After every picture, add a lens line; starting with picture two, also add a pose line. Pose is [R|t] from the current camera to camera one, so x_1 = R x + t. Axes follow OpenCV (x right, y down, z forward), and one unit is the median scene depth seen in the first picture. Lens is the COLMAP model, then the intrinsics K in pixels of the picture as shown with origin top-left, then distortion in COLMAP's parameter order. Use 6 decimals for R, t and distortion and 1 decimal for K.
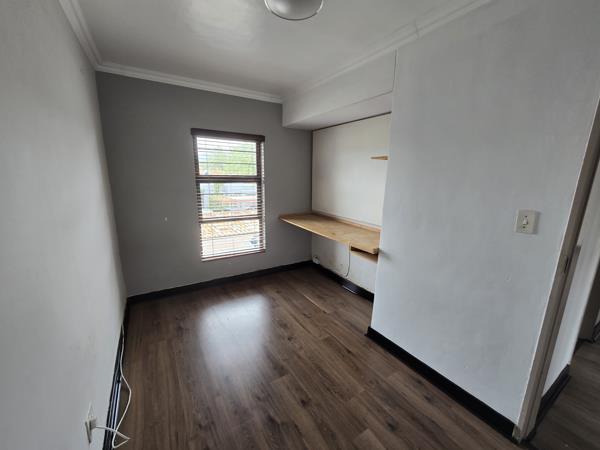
lens RADIAL K [[244.7, 0, 305.8], [0, 244.7, 226.1], [0, 0, 1]] dist [-0.007393, -0.000544]
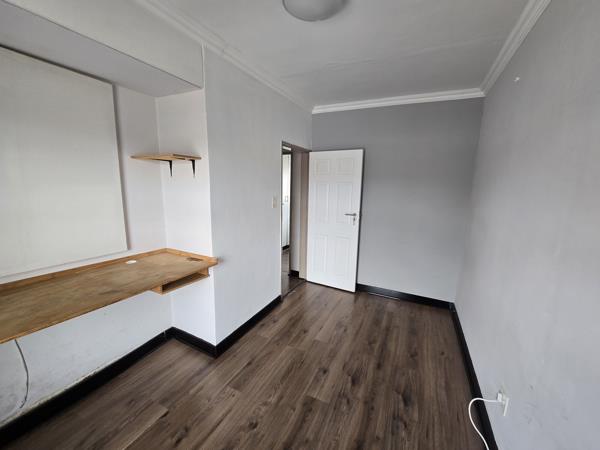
lens RADIAL K [[244.7, 0, 305.8], [0, 244.7, 226.1], [0, 0, 1]] dist [-0.007393, -0.000544]
pose [[-0.537706, -0.173786, 0.825028, -0.715635], [0.136232, 0.947761, 0.288427, -0.272785], [-0.832054, 0.267484, -0.485942, 1.274293]]
